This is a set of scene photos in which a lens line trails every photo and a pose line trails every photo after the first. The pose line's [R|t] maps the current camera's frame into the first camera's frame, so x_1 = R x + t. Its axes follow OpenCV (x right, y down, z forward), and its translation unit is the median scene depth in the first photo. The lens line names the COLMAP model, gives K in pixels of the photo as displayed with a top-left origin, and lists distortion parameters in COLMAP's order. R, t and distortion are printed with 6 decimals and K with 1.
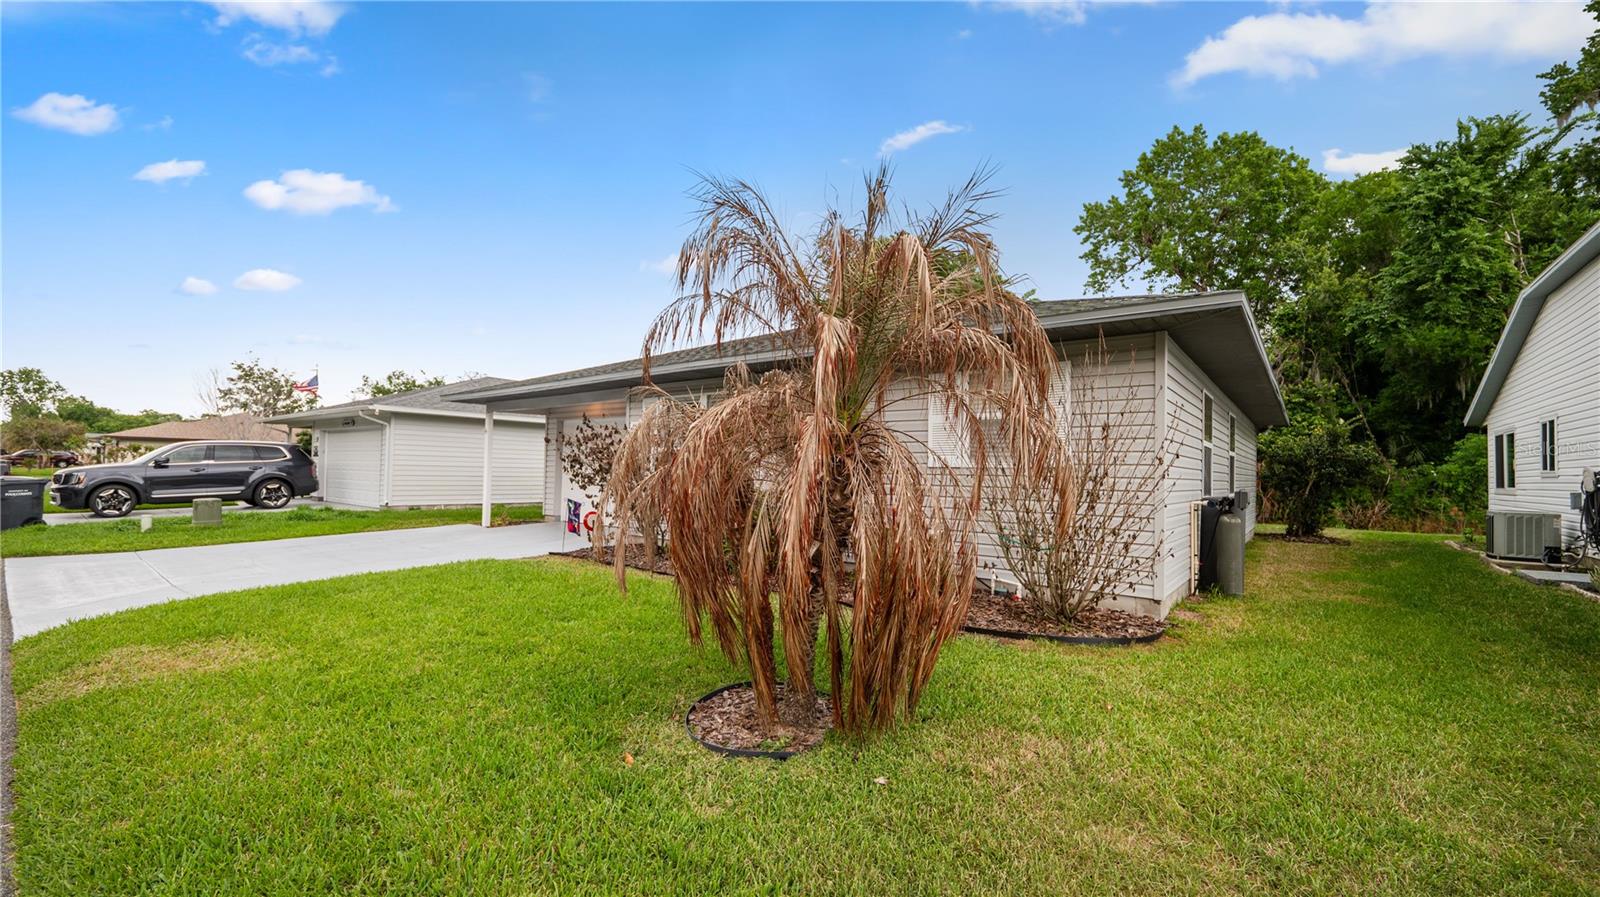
lens RADIAL K [[647.3, 0, 799.5], [0, 647.3, 451.2], [0, 0, 1]] dist [-0.010628, 0.000392]
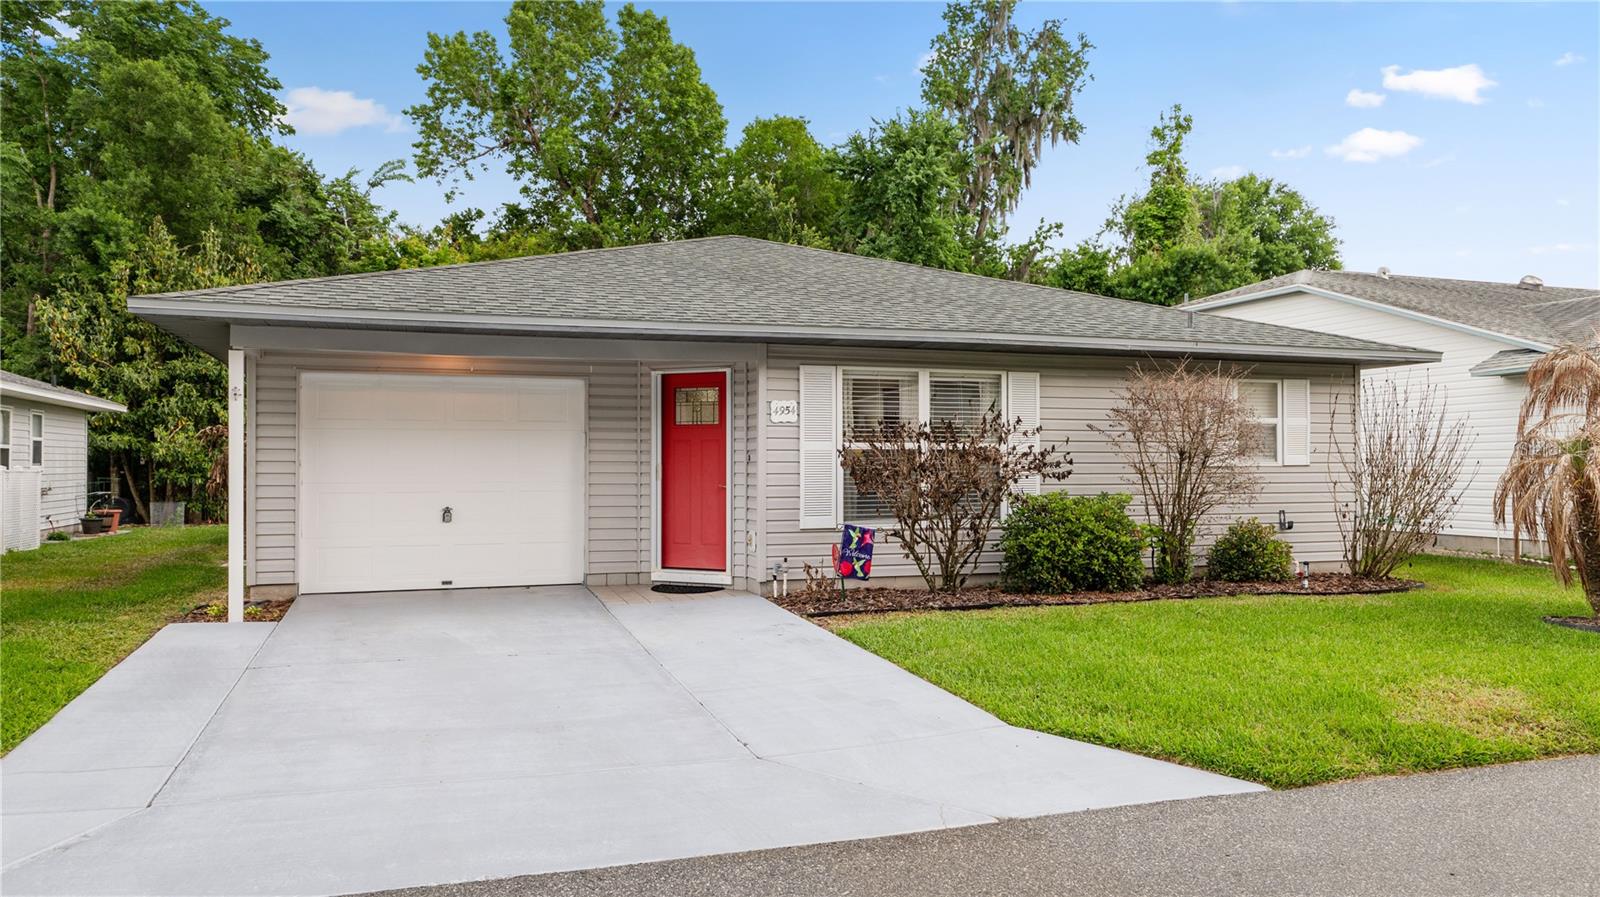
lens RADIAL K [[1139.3, 0, 804.3], [0, 1139.3, 451.8], [0, 0, 1]] dist [-0.000223, -0.000641]
pose [[0.532592, -0.007111, 0.846342, -0.318928], [-0.015864, 0.999705, 0.018382, -0.004236], [-0.846223, -0.023216, 0.532322, 0.105553]]
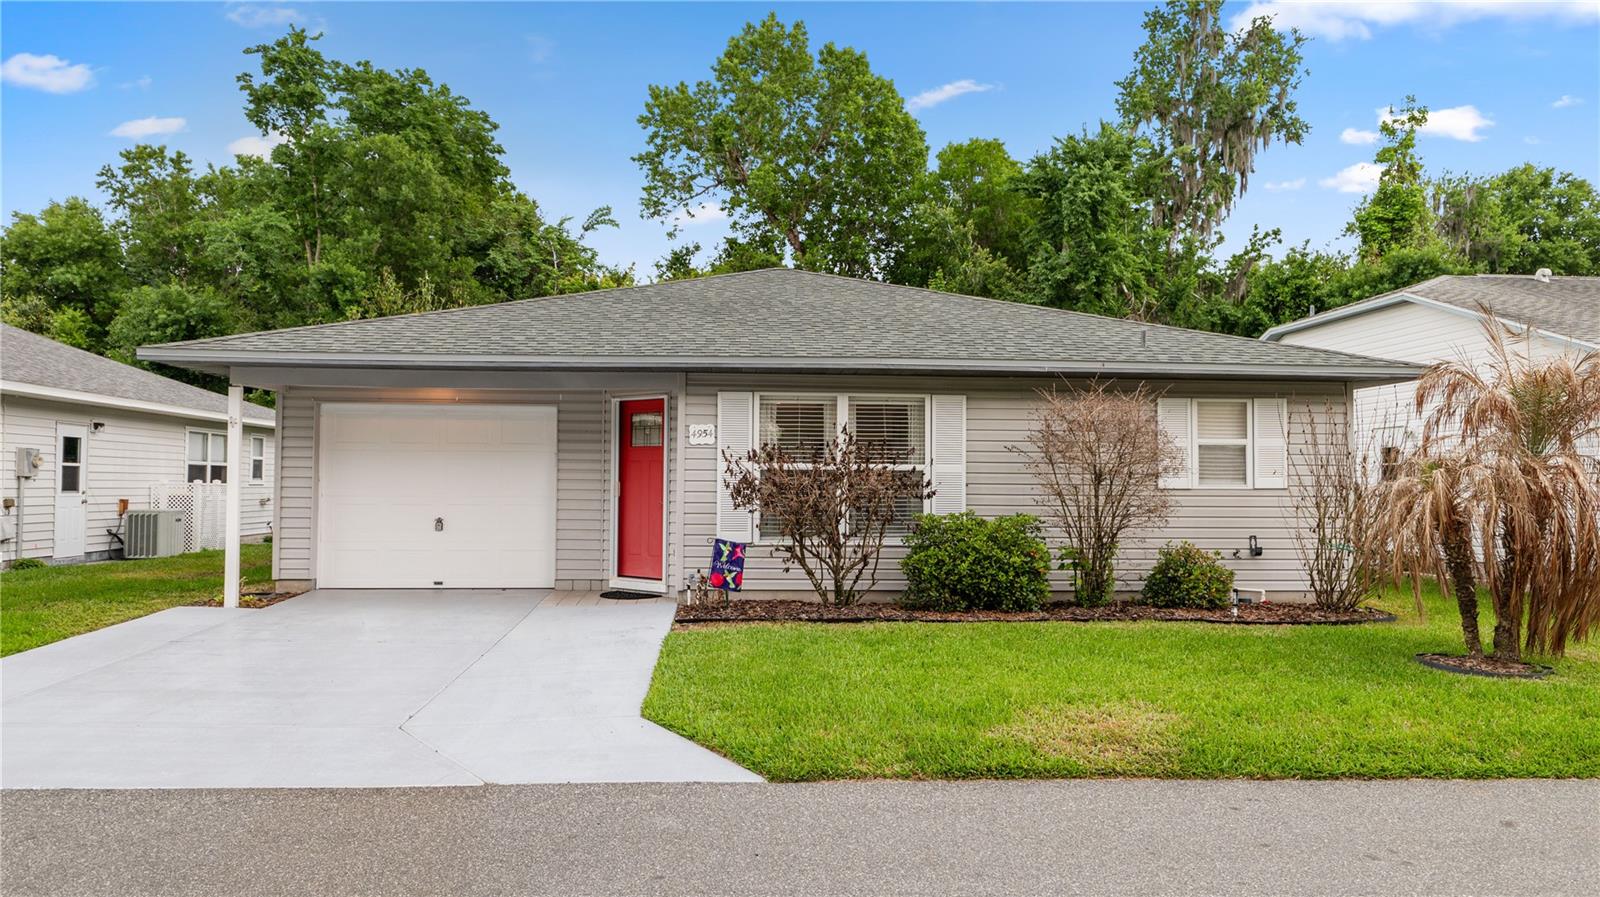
lens RADIAL K [[1138.8, 0, 796.2], [0, 1138.8, 443.3], [0, 0, 1]] dist [-0.001597, -0.001566]
pose [[0.735559, 0.013087, 0.677335, -0.268983], [-0.015676, 0.999874, -0.002295, -0.006357], [-0.677280, -0.008930, 0.735671, 0.011610]]
